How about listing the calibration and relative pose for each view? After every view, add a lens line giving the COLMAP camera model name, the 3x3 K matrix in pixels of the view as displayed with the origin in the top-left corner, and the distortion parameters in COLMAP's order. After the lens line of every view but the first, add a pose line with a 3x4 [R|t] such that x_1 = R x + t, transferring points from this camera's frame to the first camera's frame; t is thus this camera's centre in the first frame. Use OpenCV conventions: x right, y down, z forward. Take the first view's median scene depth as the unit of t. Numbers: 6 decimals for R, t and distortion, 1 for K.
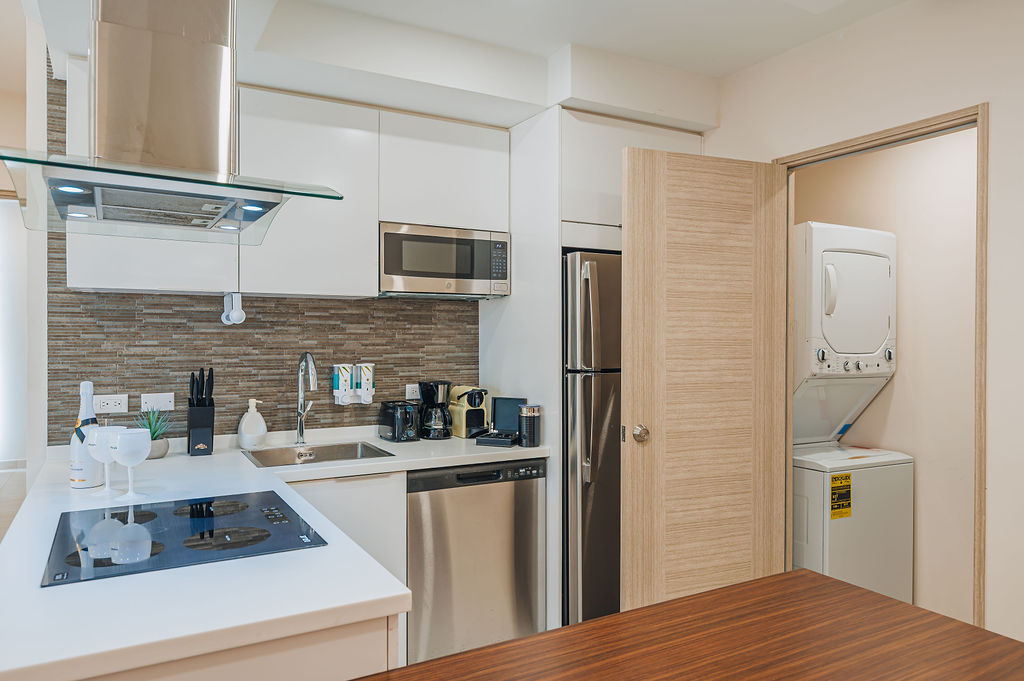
lens RADIAL K [[709.2, 0, 512.8], [0, 709.2, 337.1], [0, 0, 1]] dist [0.006769, 0.002356]
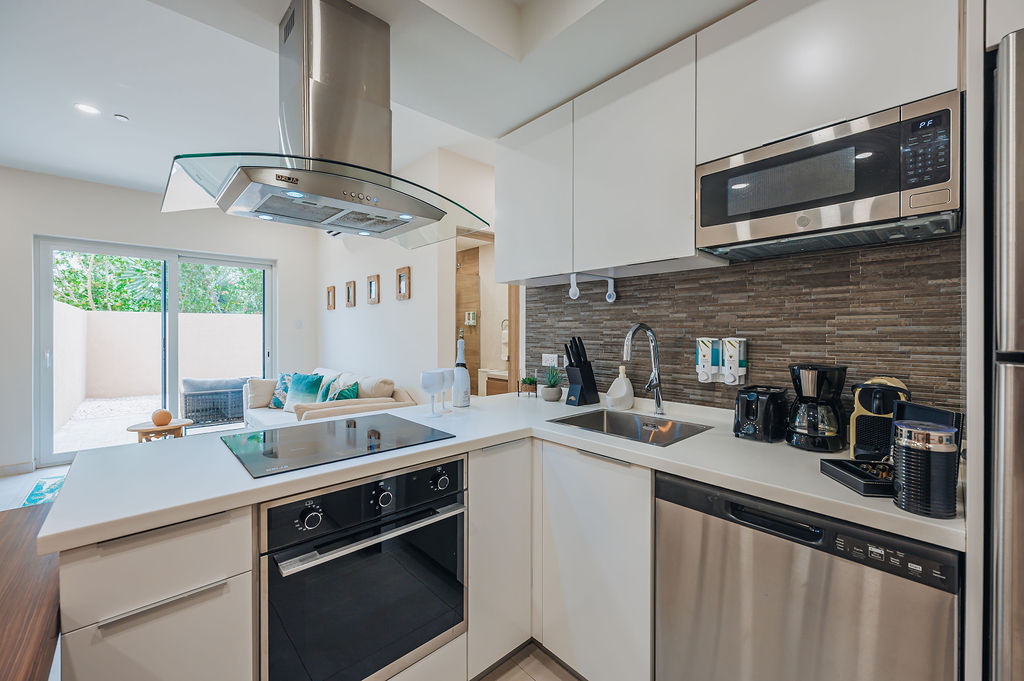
lens RADIAL K [[411.1, 0, 491.5], [0, 411.1, 333.6], [0, 0, 1]] dist [0.000149, -0.000472]
pose [[0.212684, 0.003608, -0.977114, 0.233658], [-0.003359, 0.999990, 0.002961, 0.033988], [0.977115, 0.002652, 0.212694, 0.655615]]
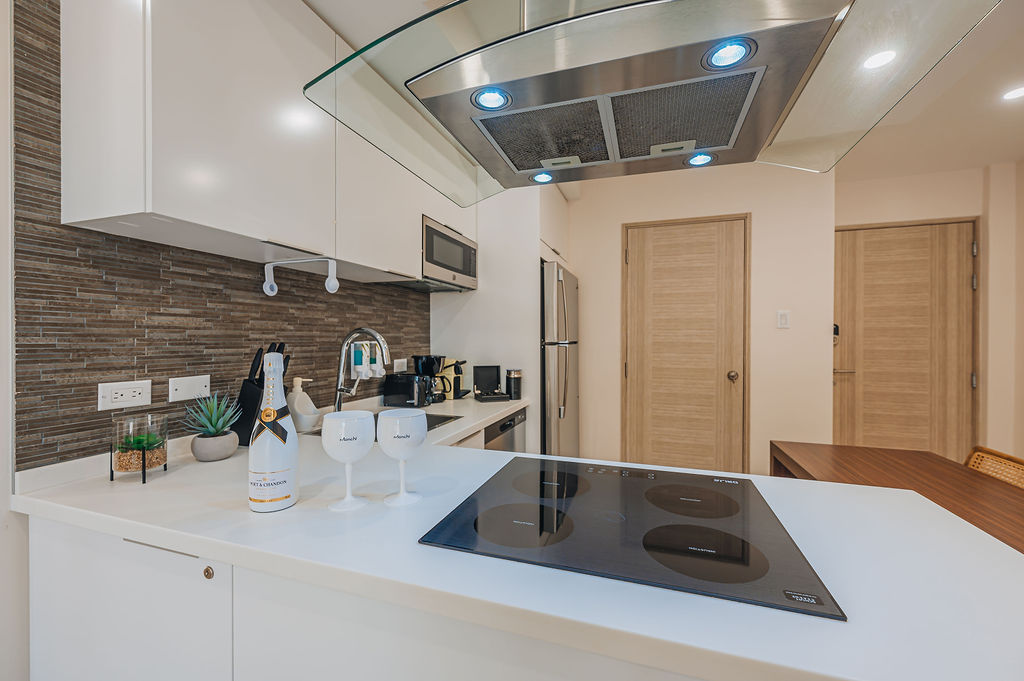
lens RADIAL K [[411.1, 0, 508.3], [0, 411.1, 340.9], [0, 0, 1]] dist [0.000149, -0.000472]
pose [[0.738205, -0.003317, 0.674568, -0.527059], [-0.000226, 0.999987, 0.005165, 0.036306], [-0.674577, -0.003966, 0.738194, 0.417173]]
